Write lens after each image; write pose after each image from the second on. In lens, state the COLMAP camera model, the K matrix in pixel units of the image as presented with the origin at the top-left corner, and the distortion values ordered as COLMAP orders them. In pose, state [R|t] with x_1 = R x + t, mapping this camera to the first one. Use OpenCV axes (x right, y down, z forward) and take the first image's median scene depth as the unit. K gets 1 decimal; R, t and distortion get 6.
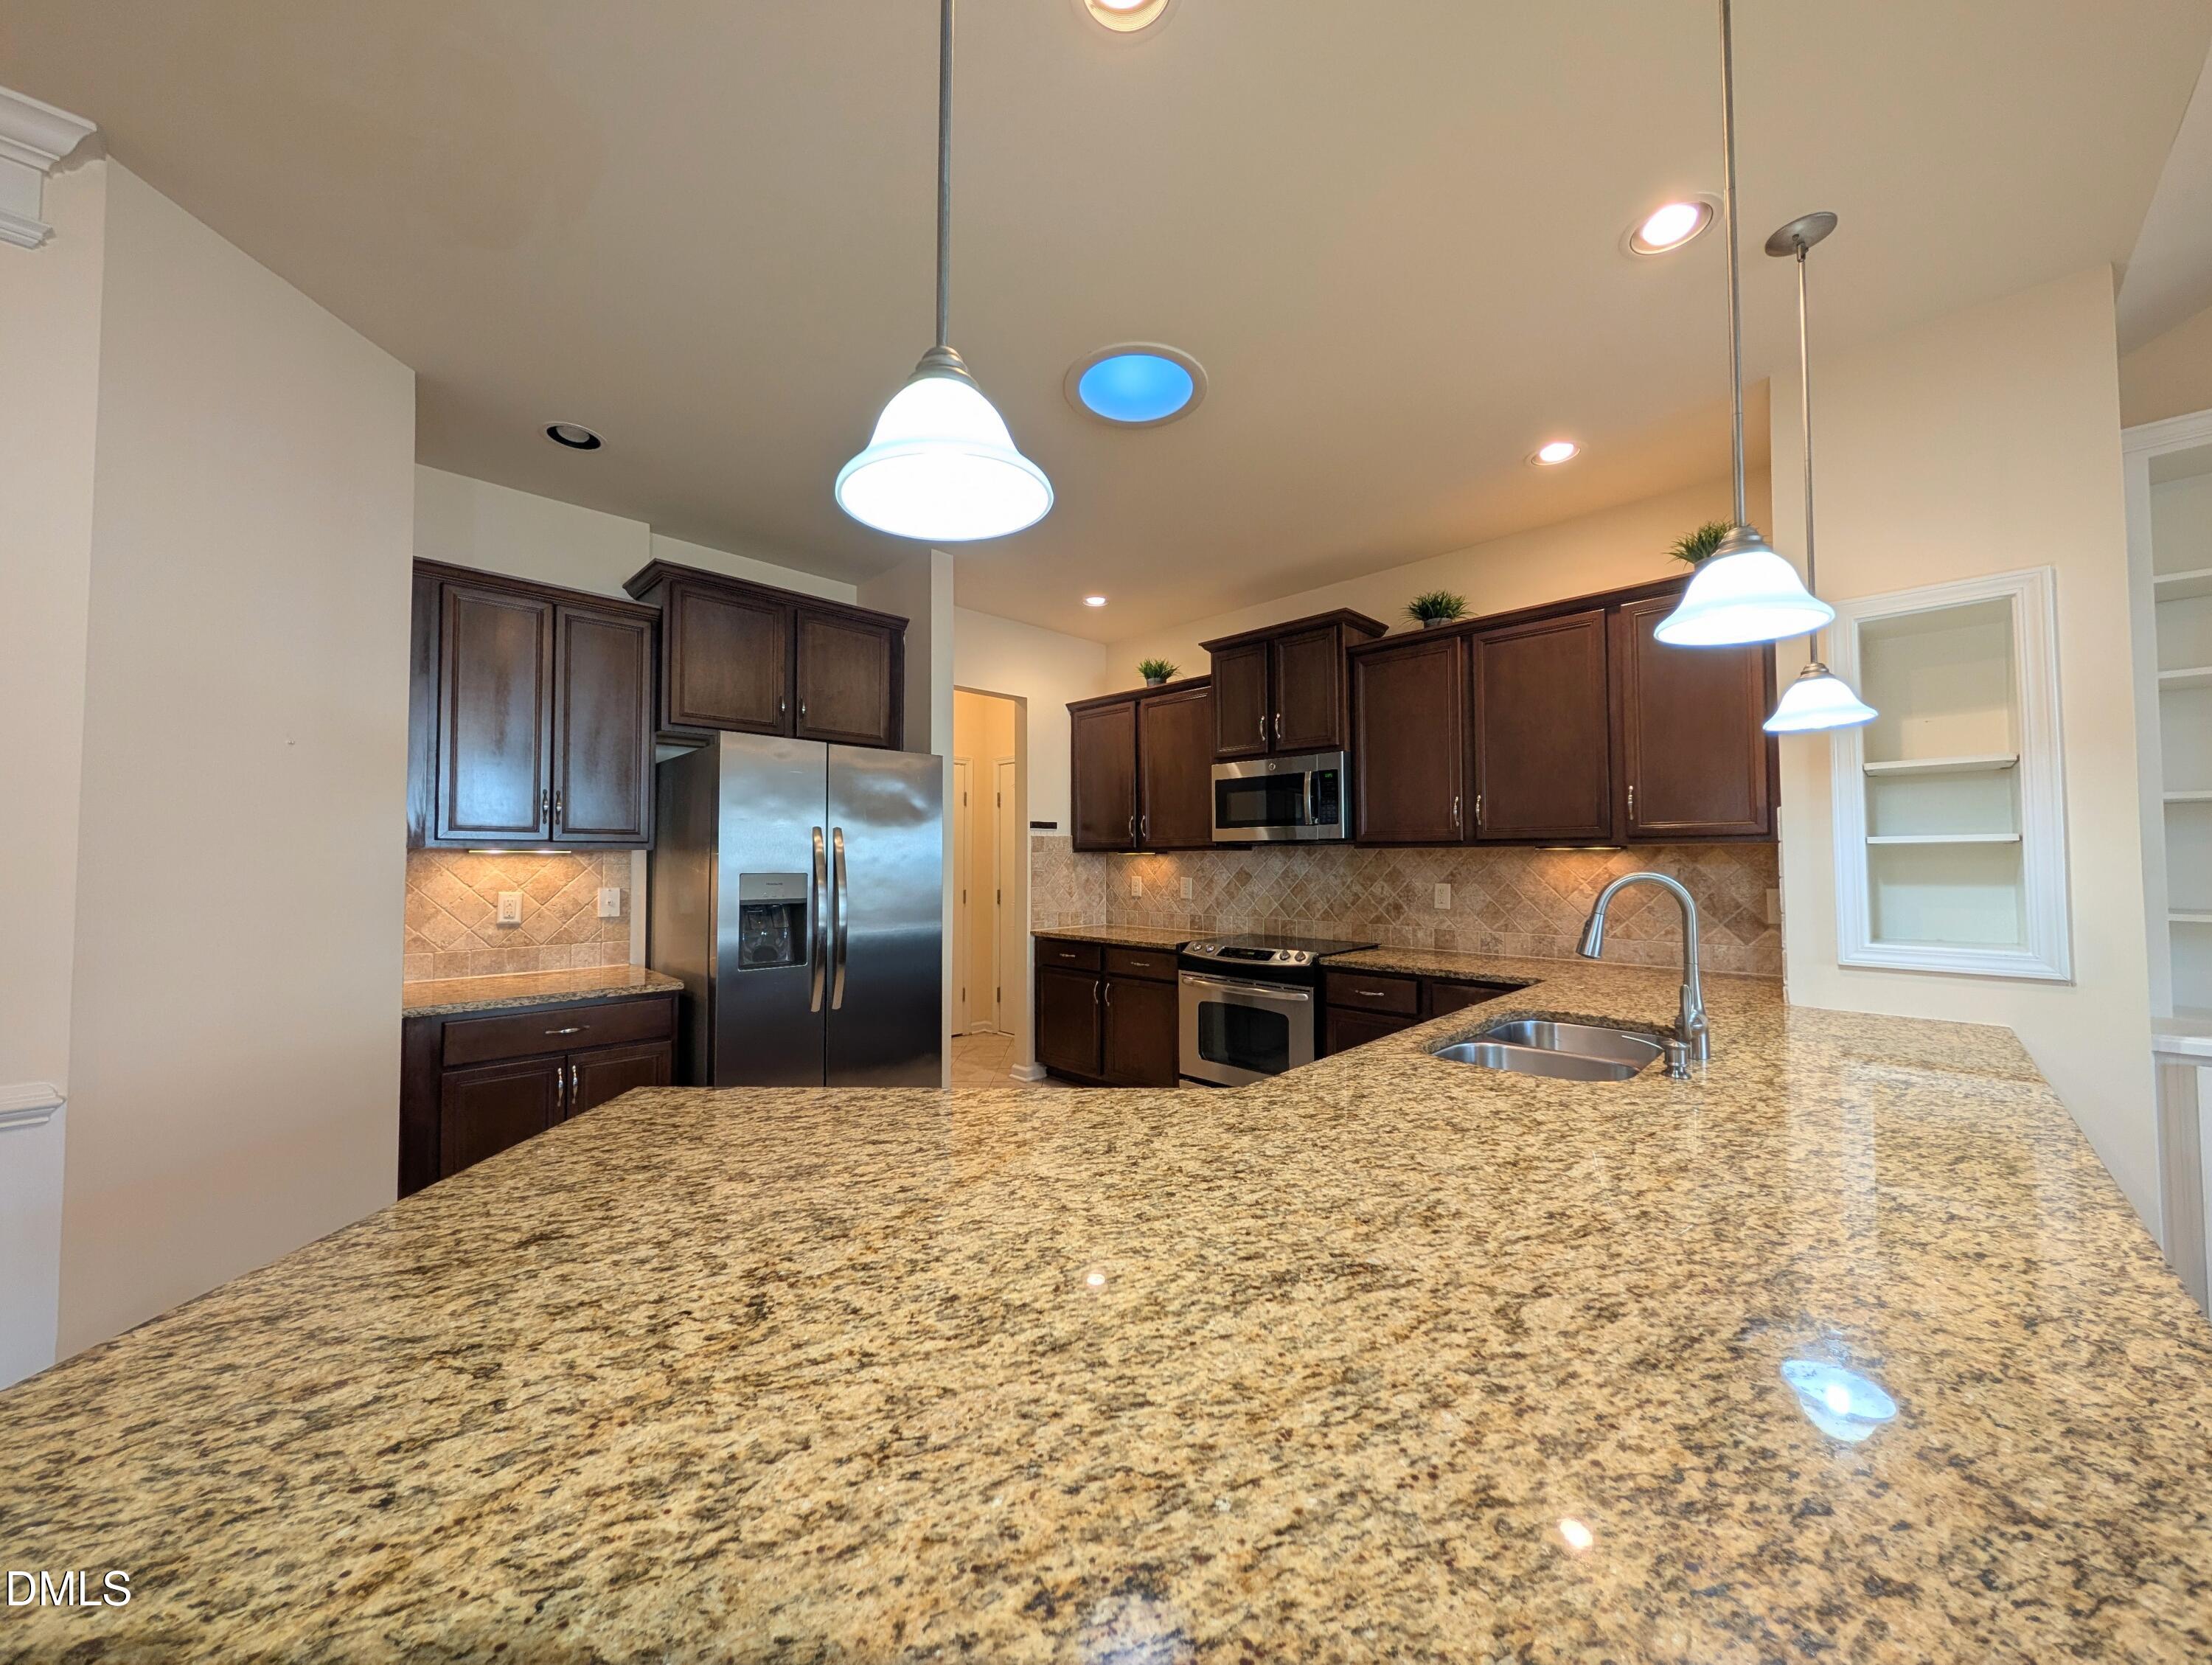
lens RADIAL K [[800.5, 0, 1105.5], [0, 800.5, 834.9], [0, 0, 1]] dist [-0.000979, 0.000044]
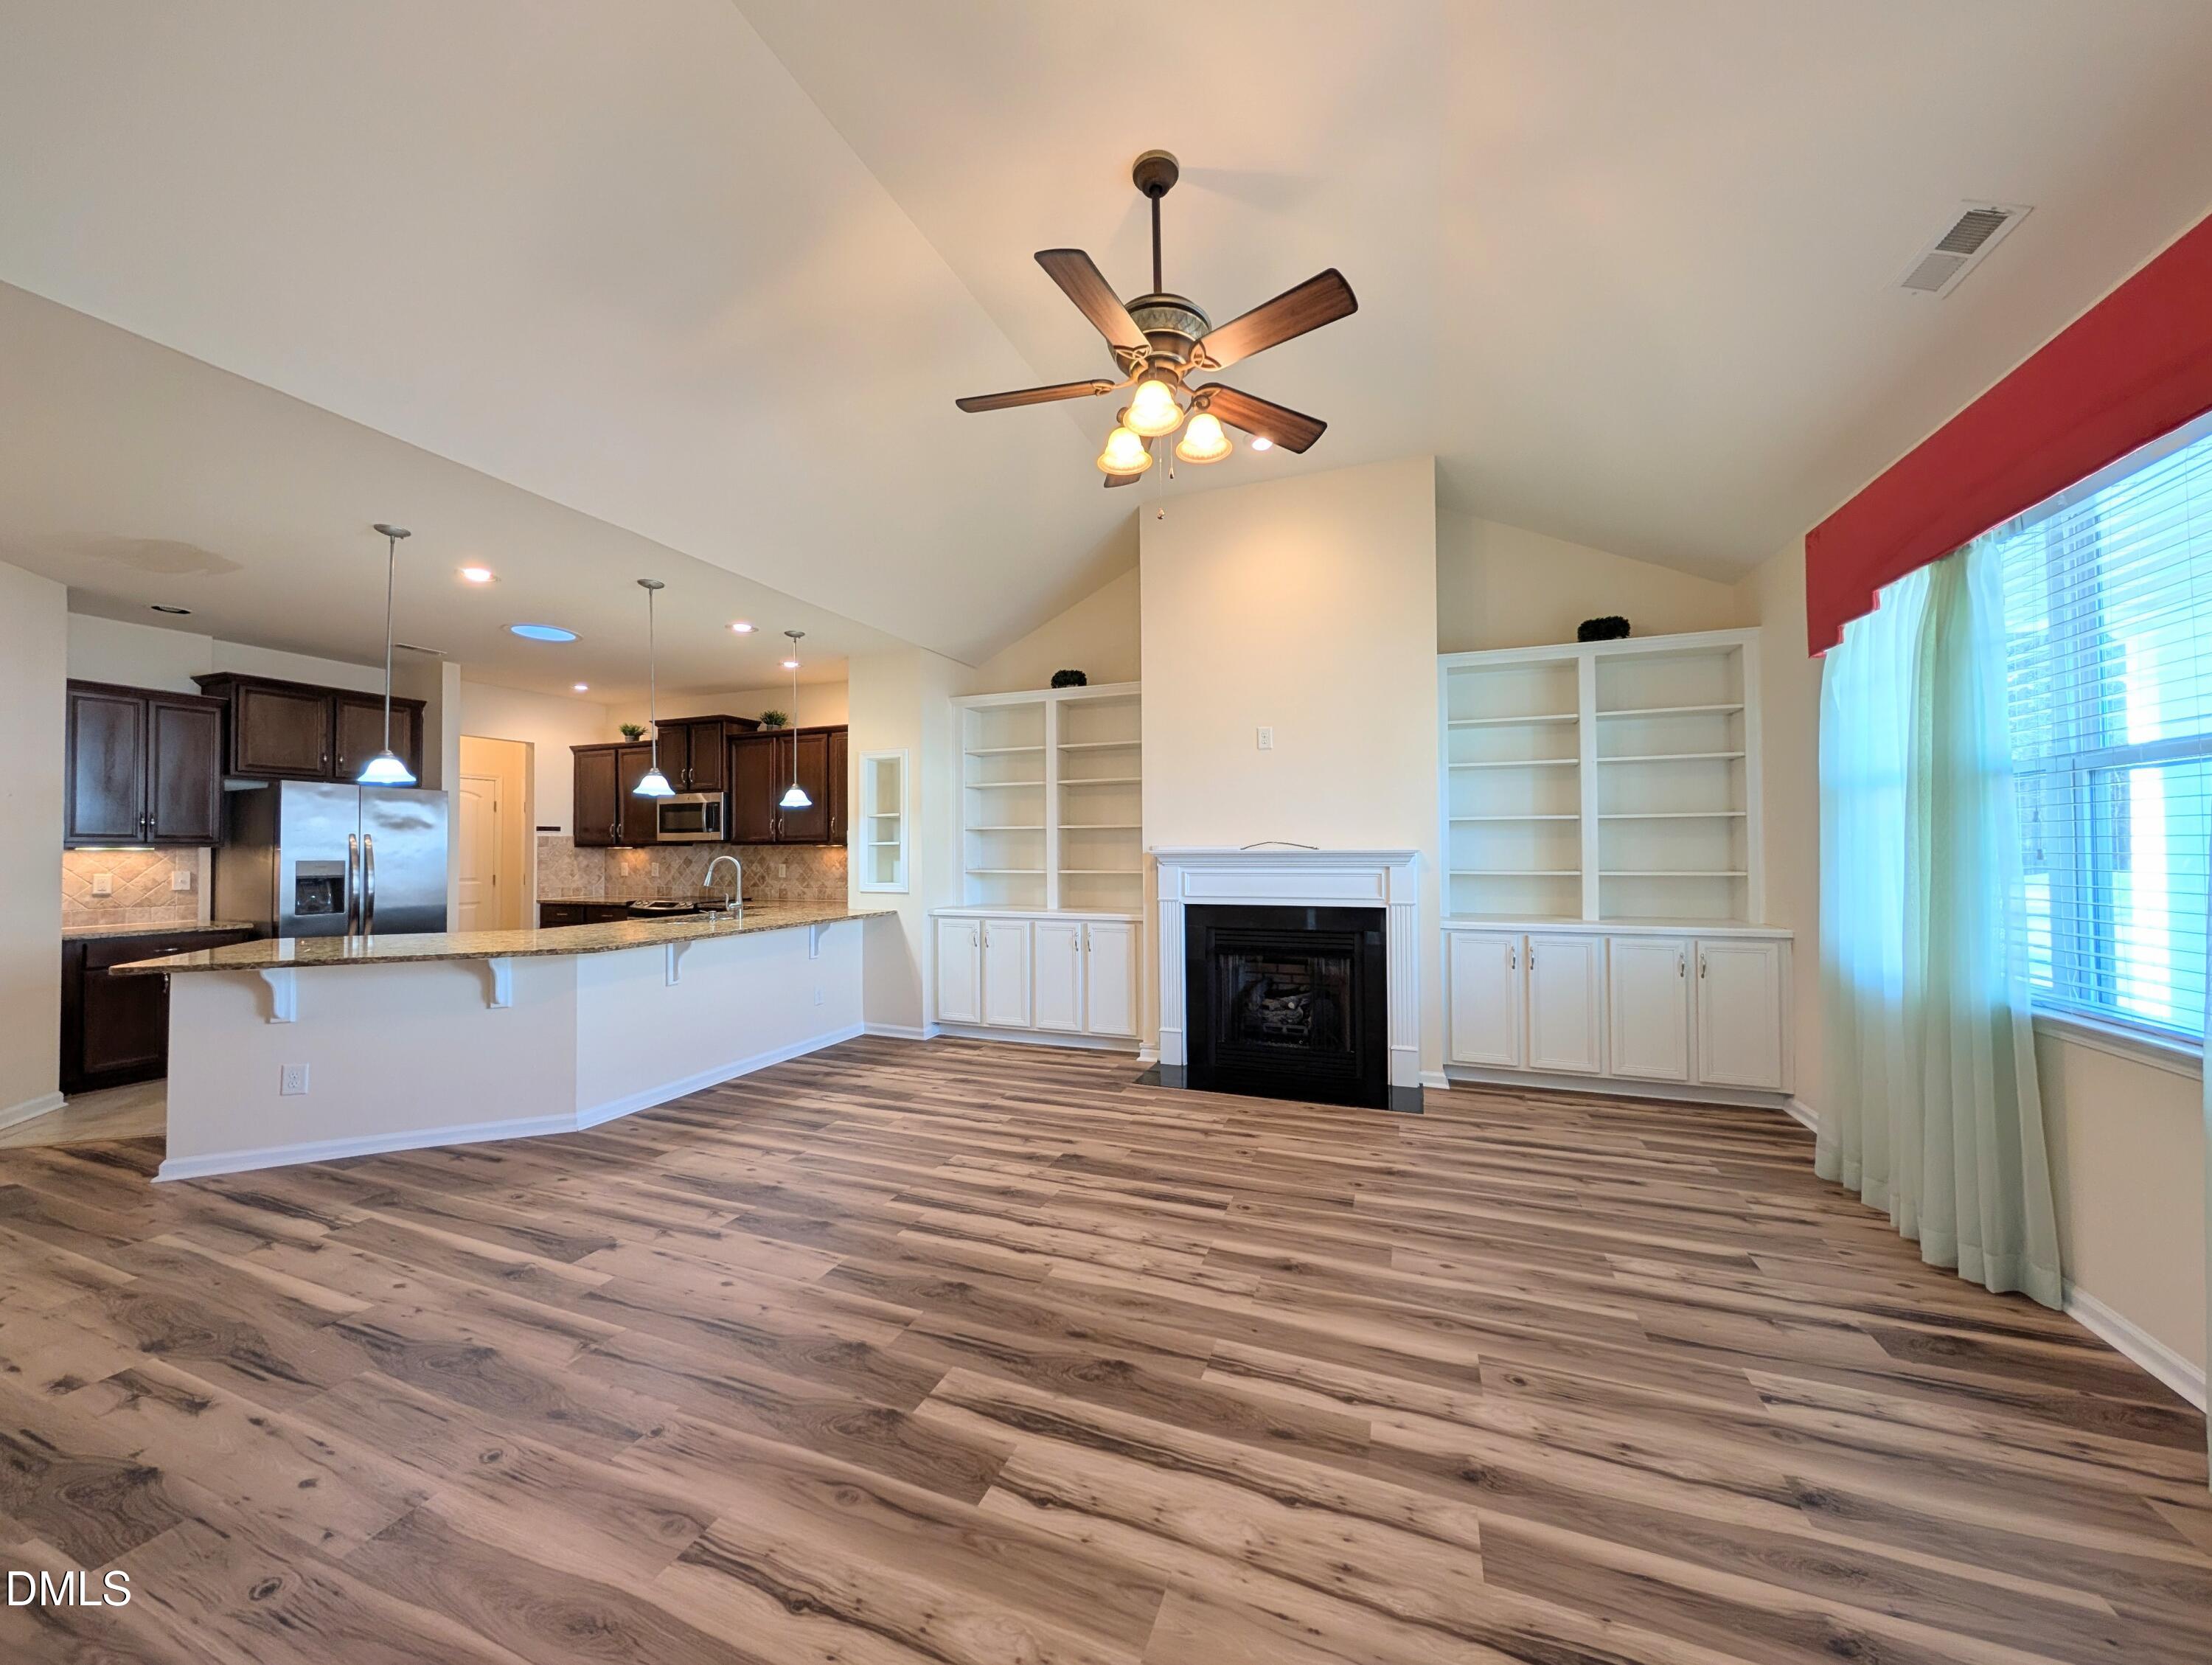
lens RADIAL K [[800.5, 0, 1103.4], [0, 800.5, 831.7], [0, 0, 1]] dist [-0.000979, 0.000044]
pose [[0.916348, 0.005637, 0.400344, 0.361428], [-0.008477, 0.999950, 0.005322, -0.031382], [-0.400294, -0.008271, 0.916350, -1.025056]]
